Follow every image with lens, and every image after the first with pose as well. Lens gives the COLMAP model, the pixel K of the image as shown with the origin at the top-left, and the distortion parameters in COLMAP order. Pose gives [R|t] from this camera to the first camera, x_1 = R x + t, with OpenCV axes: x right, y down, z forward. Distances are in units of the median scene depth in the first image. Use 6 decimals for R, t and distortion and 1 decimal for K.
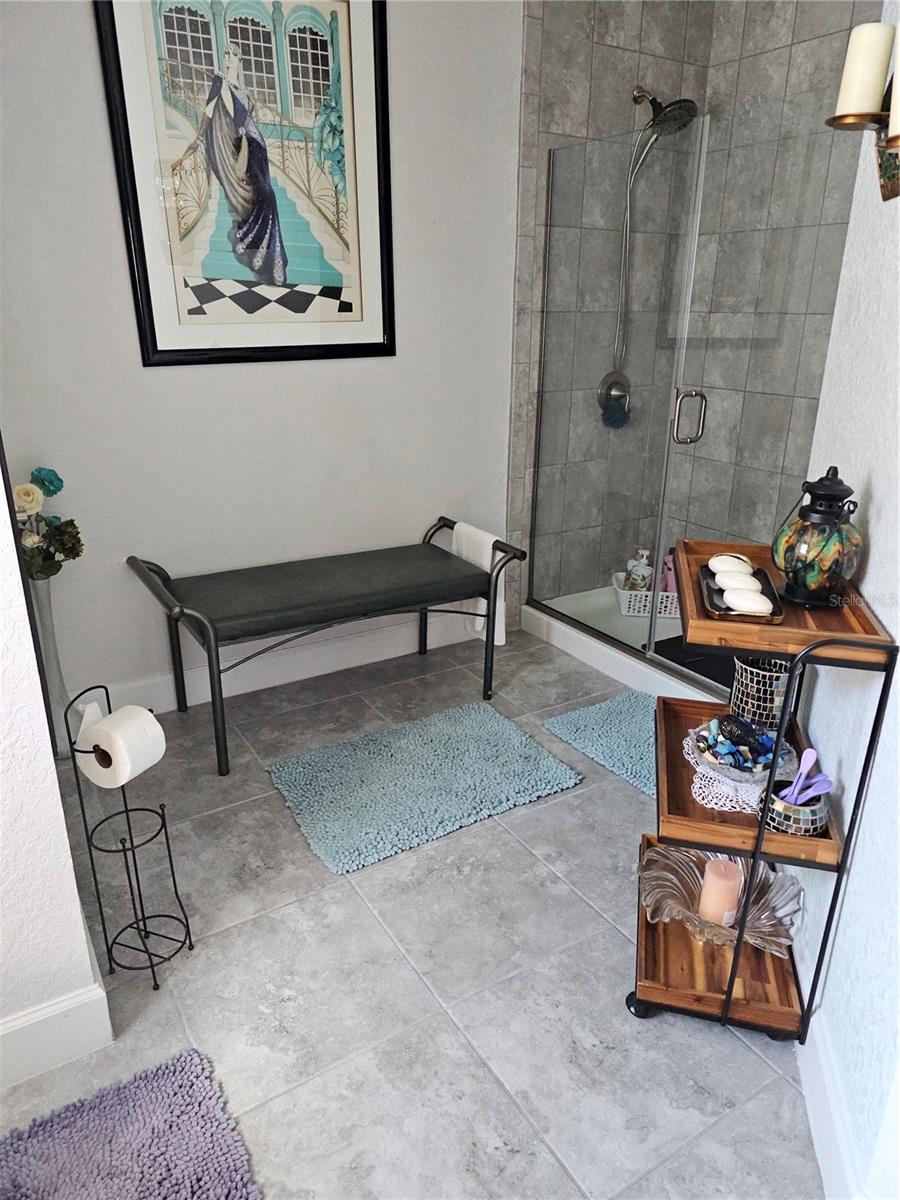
lens RADIAL K [[804.1, 0, 453.8], [0, 804.1, 583.2], [0, 0, 1]] dist [0.060060, -0.052668]
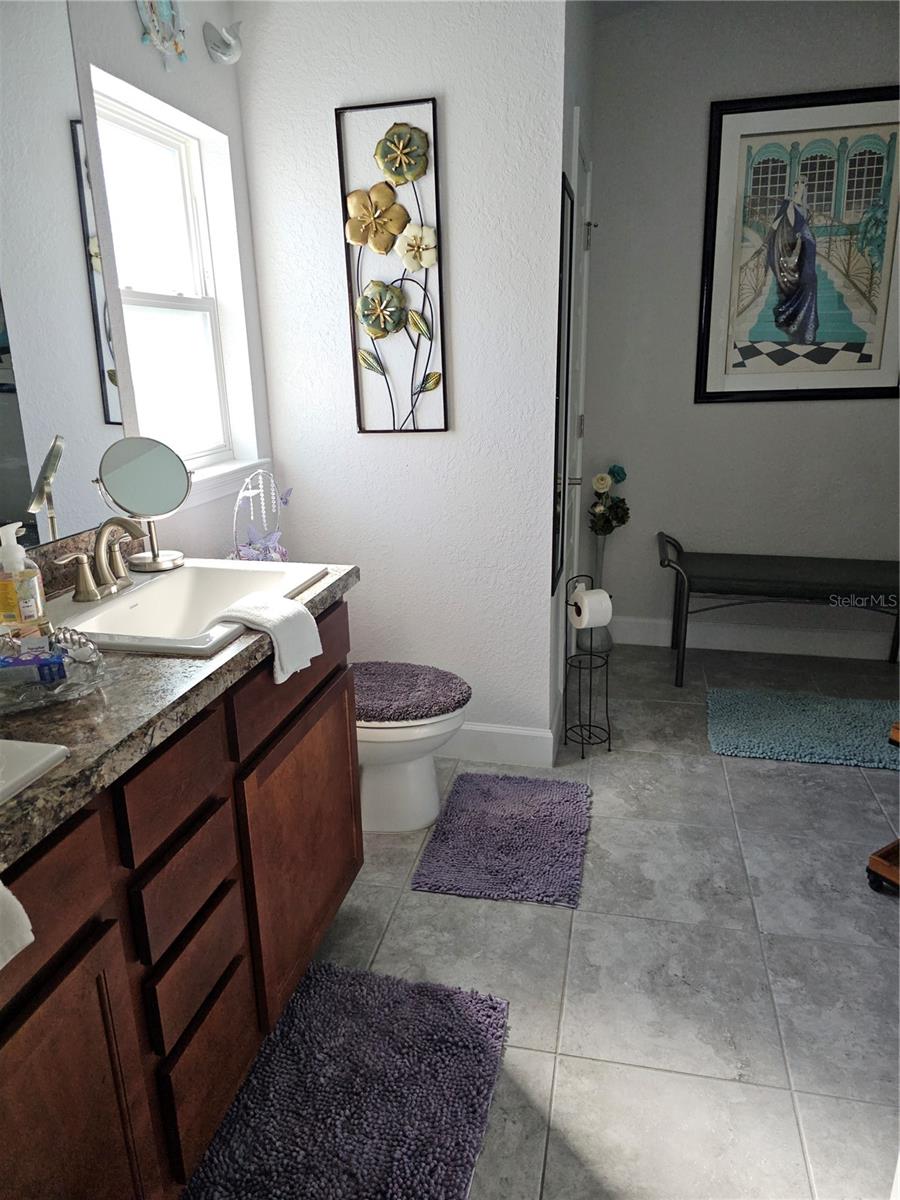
lens RADIAL K [[804.1, 0, 447.4], [0, 804.1, 596.7], [0, 0, 1]] dist [0.060060, -0.052668]
pose [[0.704149, 0.185493, -0.685395, 0.381747], [-0.212738, 0.976045, 0.045595, 0.104688], [0.677434, 0.113703, 0.726742, -0.333226]]
